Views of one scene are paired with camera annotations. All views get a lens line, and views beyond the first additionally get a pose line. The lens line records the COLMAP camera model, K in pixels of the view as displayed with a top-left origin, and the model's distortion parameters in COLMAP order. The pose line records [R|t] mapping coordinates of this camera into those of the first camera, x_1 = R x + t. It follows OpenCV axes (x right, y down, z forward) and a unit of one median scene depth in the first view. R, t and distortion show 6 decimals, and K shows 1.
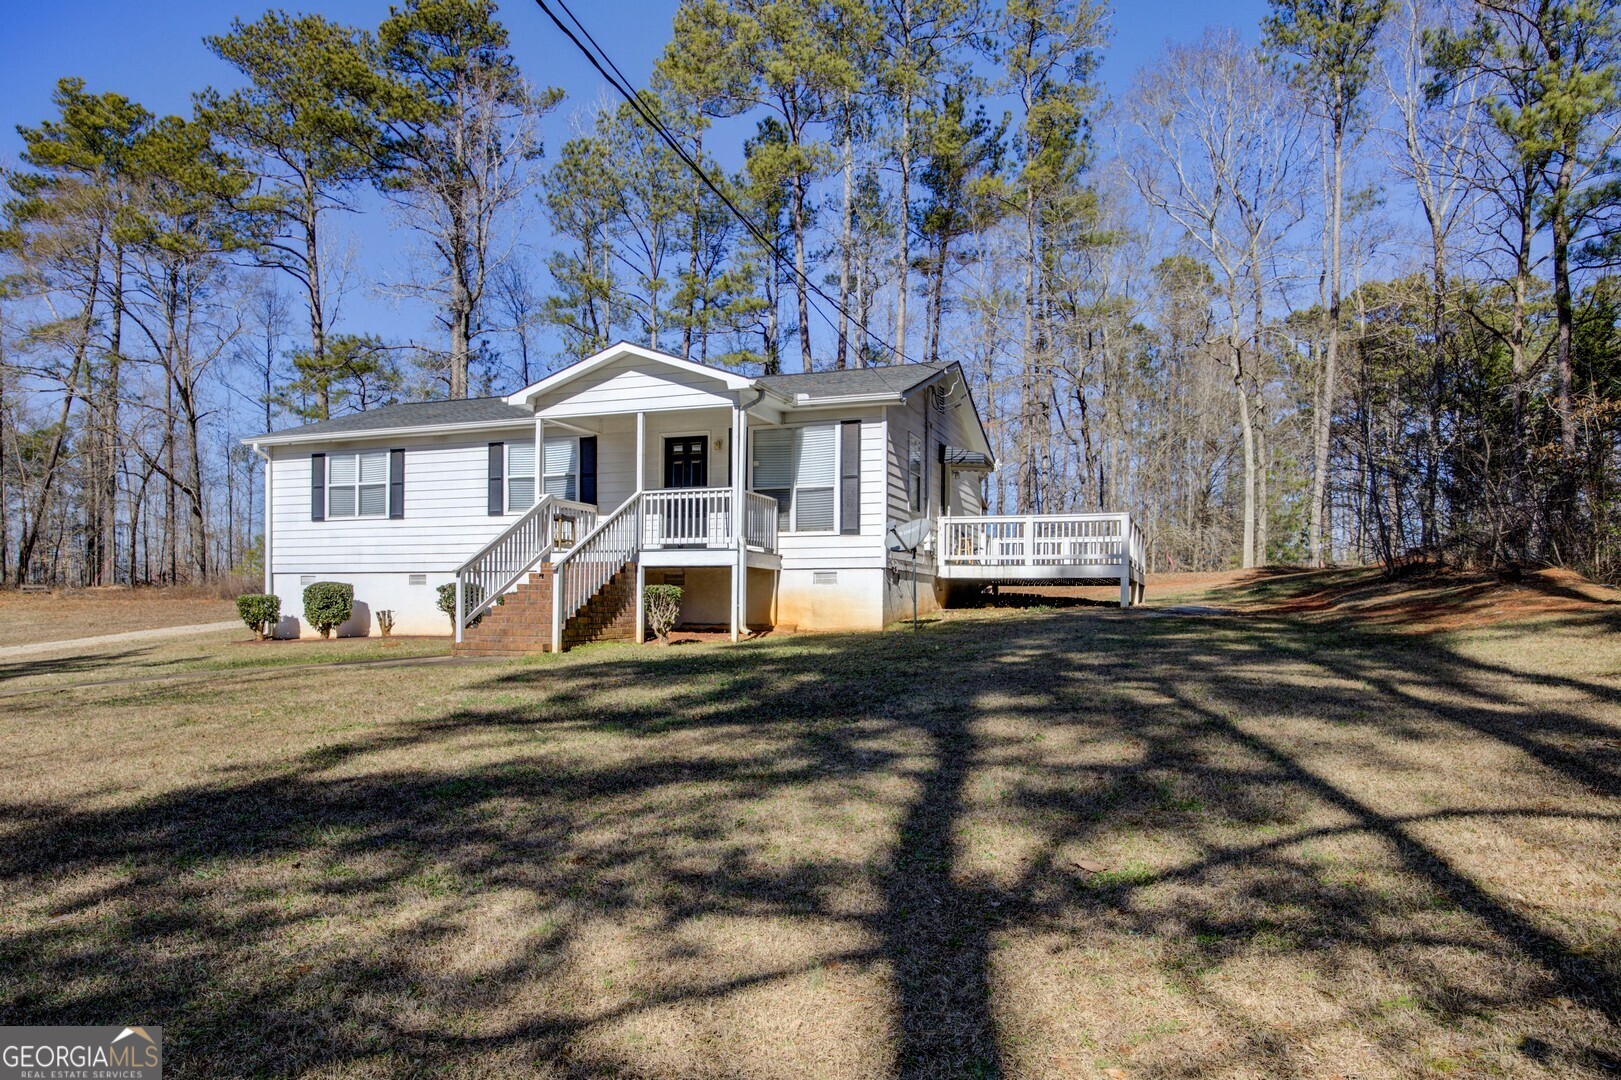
lens RADIAL K [[1041.8, 0, 810.5], [0, 1041.8, 540.0], [0, 0, 1]] dist [-0.019921, 0.000186]
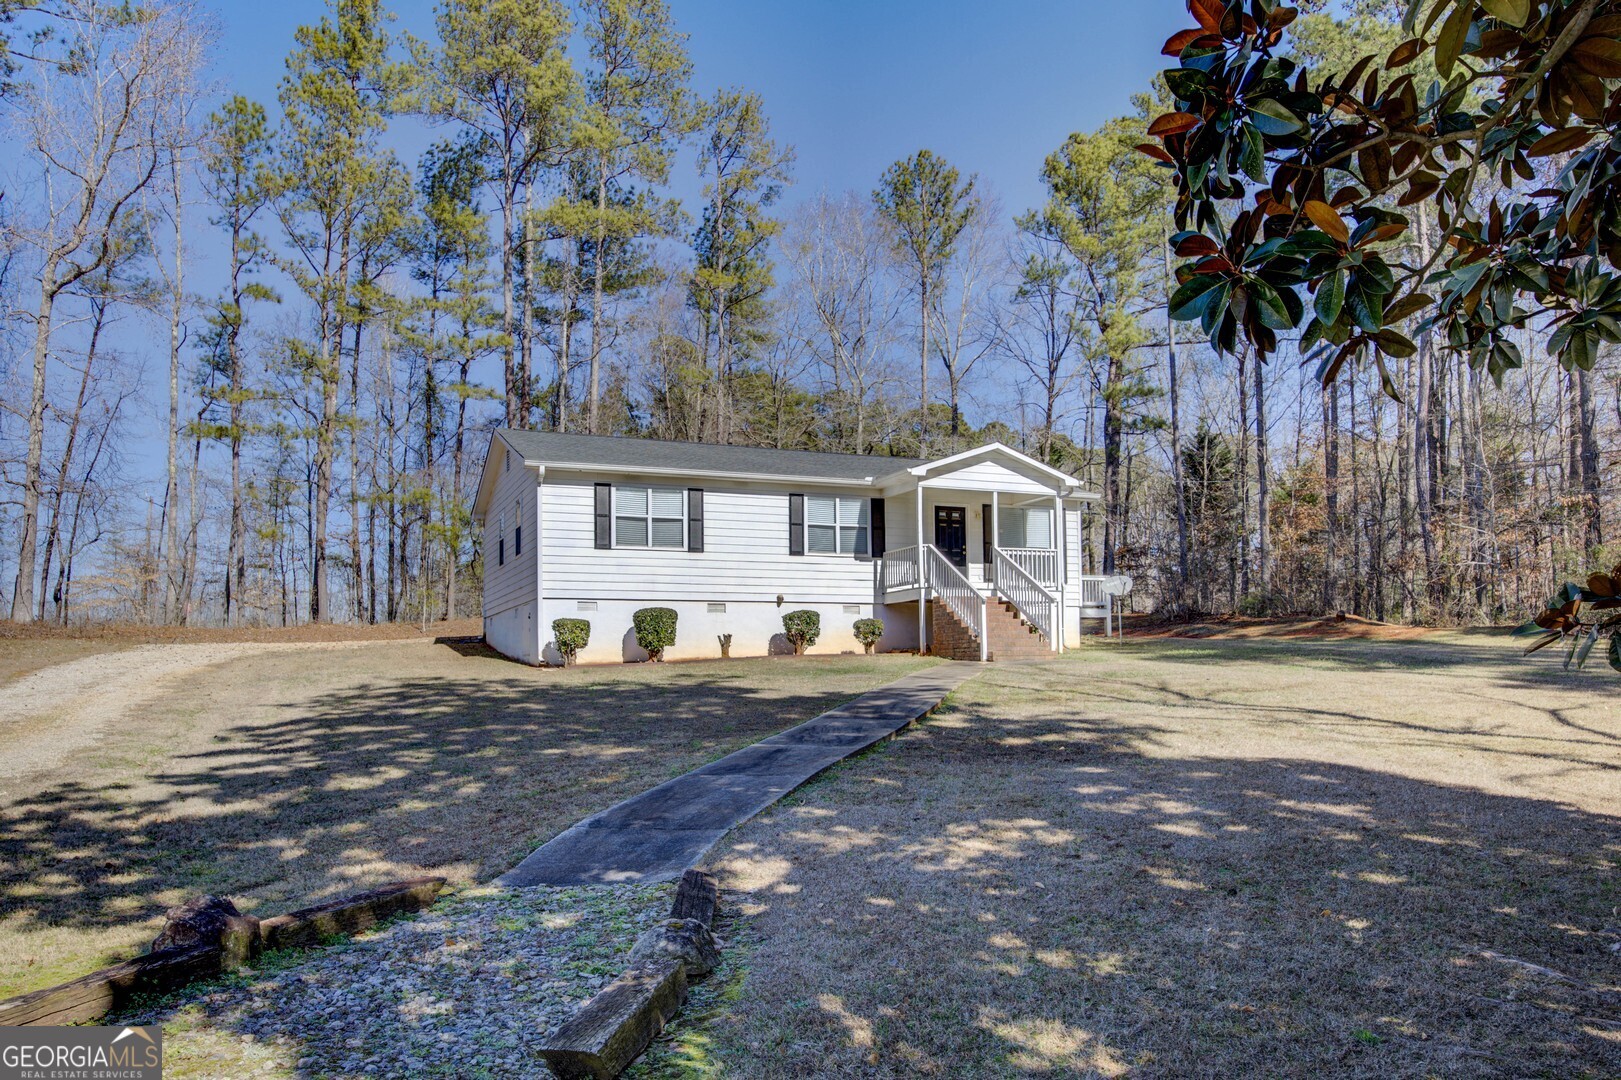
lens RADIAL K [[1152.6, 0, 810.5], [0, 1152.6, 540.0], [0, 0, 1]] dist [0.037381, 0.000685]
pose [[0.733119, 0.065674, 0.676922, -1.175874], [-0.032169, 0.997561, -0.061941, 0.040165], [-0.679339, 0.023634, 0.733444, 0.023541]]
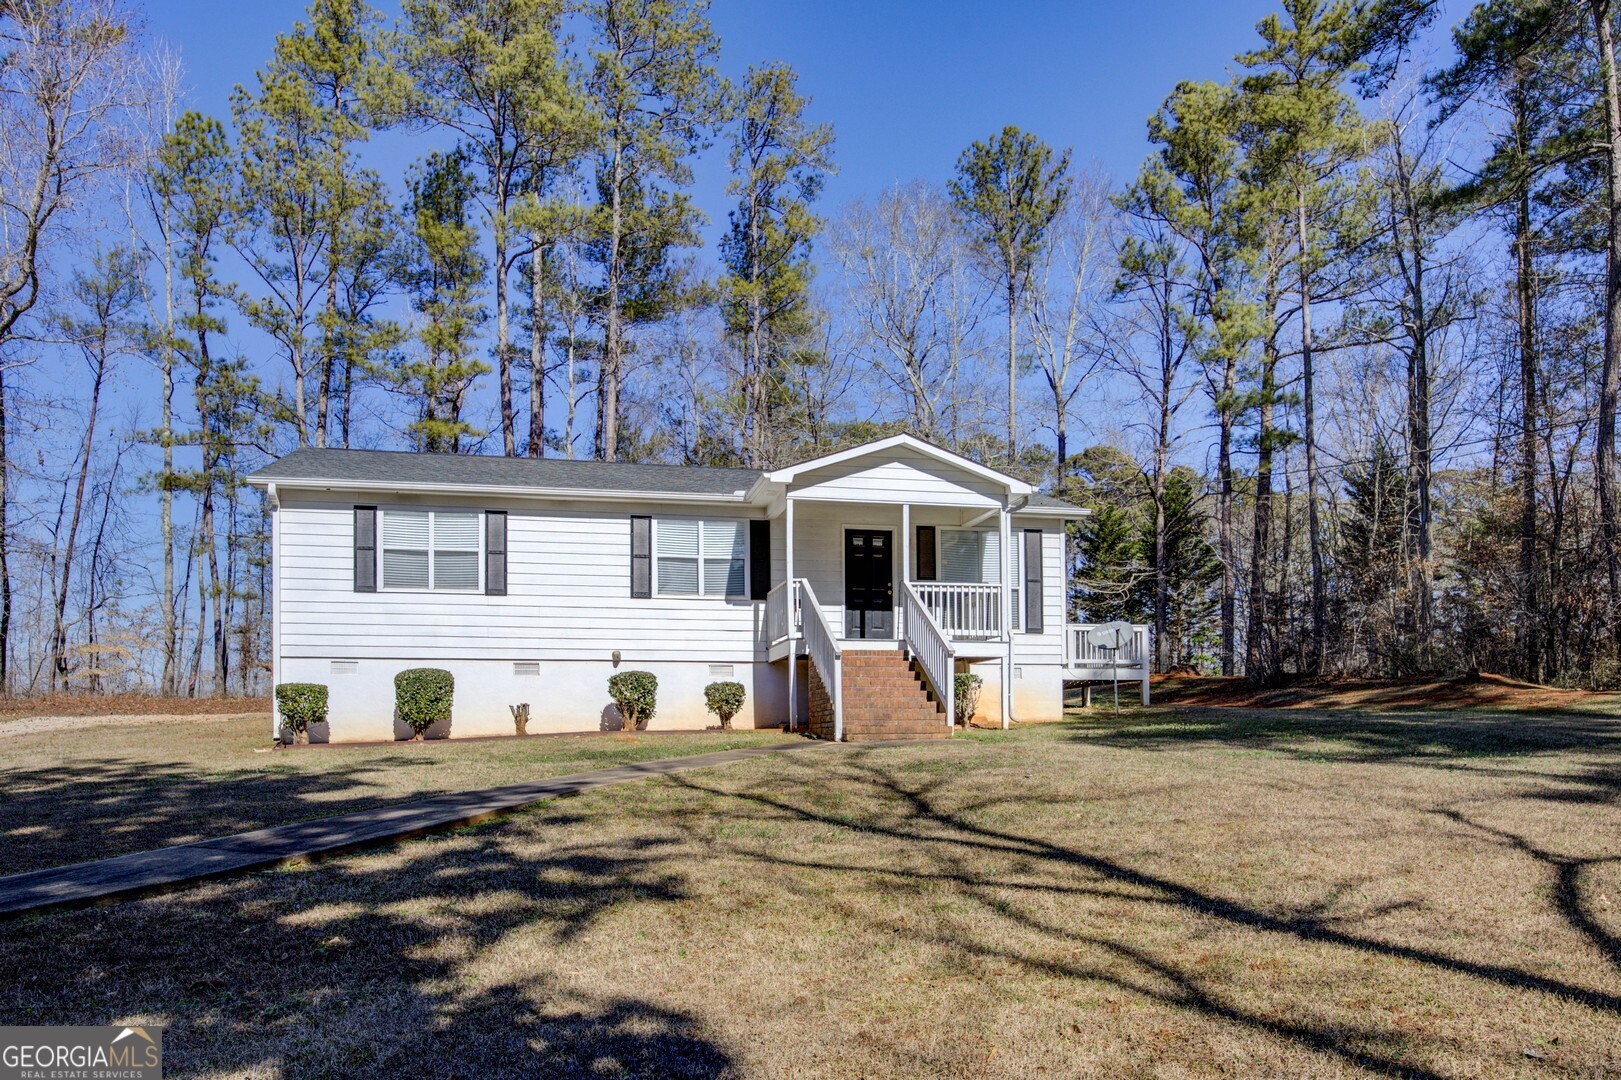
lens RADIAL K [[1177.7, 0, 812.1], [0, 1177.7, 655.0], [0, 0, 1]] dist [0.007508, -0.000450]
pose [[0.839267, 0.029882, 0.542898, -0.720642], [-0.026288, 0.999551, -0.014378, 0.035795], [-0.543084, -0.002204, 0.839675, 0.075155]]
